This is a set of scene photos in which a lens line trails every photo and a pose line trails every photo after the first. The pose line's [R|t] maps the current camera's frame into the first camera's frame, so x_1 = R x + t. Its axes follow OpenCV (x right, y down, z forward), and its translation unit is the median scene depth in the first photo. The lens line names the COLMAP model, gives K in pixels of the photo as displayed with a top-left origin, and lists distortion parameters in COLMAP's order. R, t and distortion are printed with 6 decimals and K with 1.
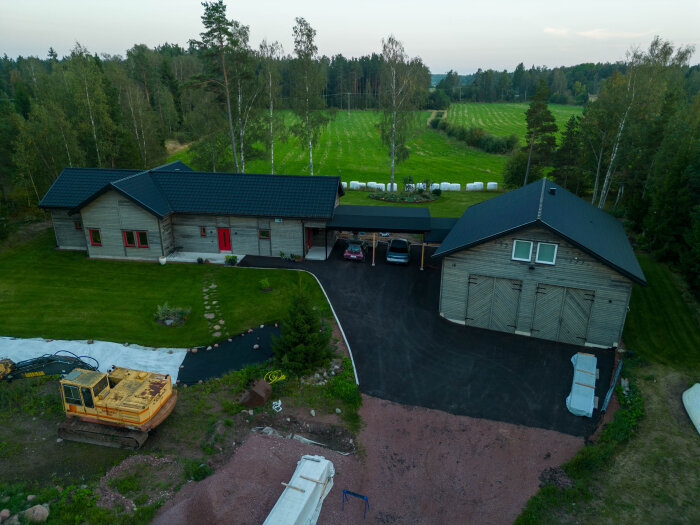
lens RADIAL K [[481.8, 0, 351.9], [0, 481.8, 263.6], [0, 0, 1]] dist [0.054398, -0.038569]
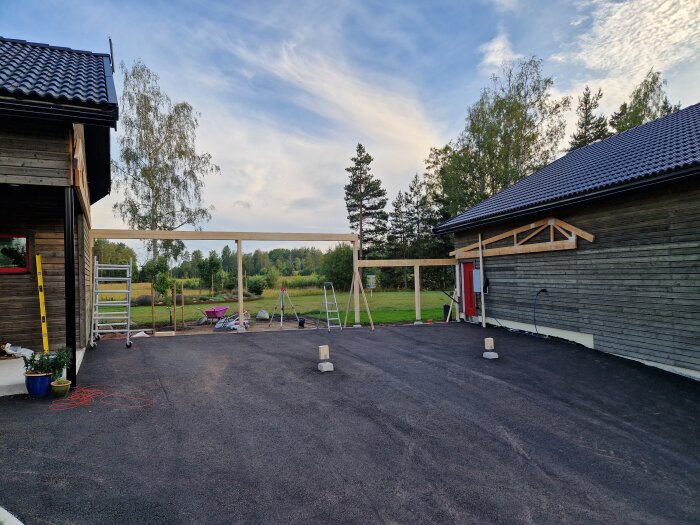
lens RADIAL K [[476.5, 0, 346.3], [0, 476.5, 262.5], [0, 0, 1]] dist [0.049618, -0.052786]
pose [[0.828544, -0.012754, 0.559778, -0.070427], [0.224391, 0.923512, -0.311086, 0.028177], [-0.512994, 0.383358, 0.768032, 0.818462]]
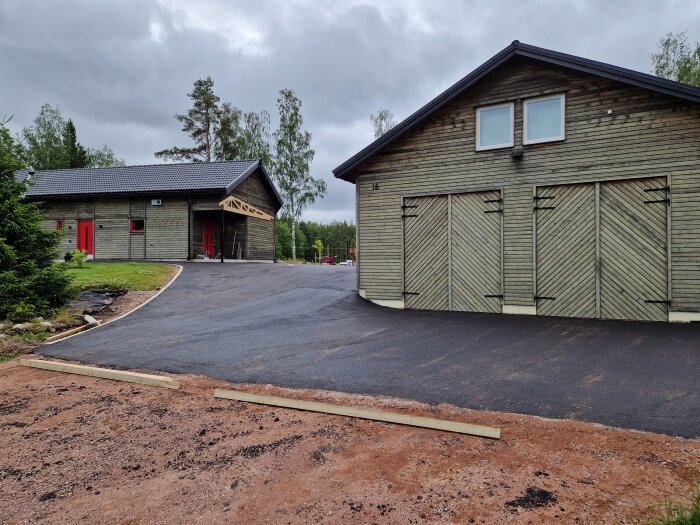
lens RADIAL K [[457.8, 0, 350.0], [0, 457.8, 262.5], [0, 0, 1]] dist [0.042372, -0.000476]
pose [[0.992721, -0.010422, -0.119986, 0.198014], [-0.032074, 0.937393, -0.346794, 0.208938], [0.116088, 0.348118, 0.930235, 0.450291]]
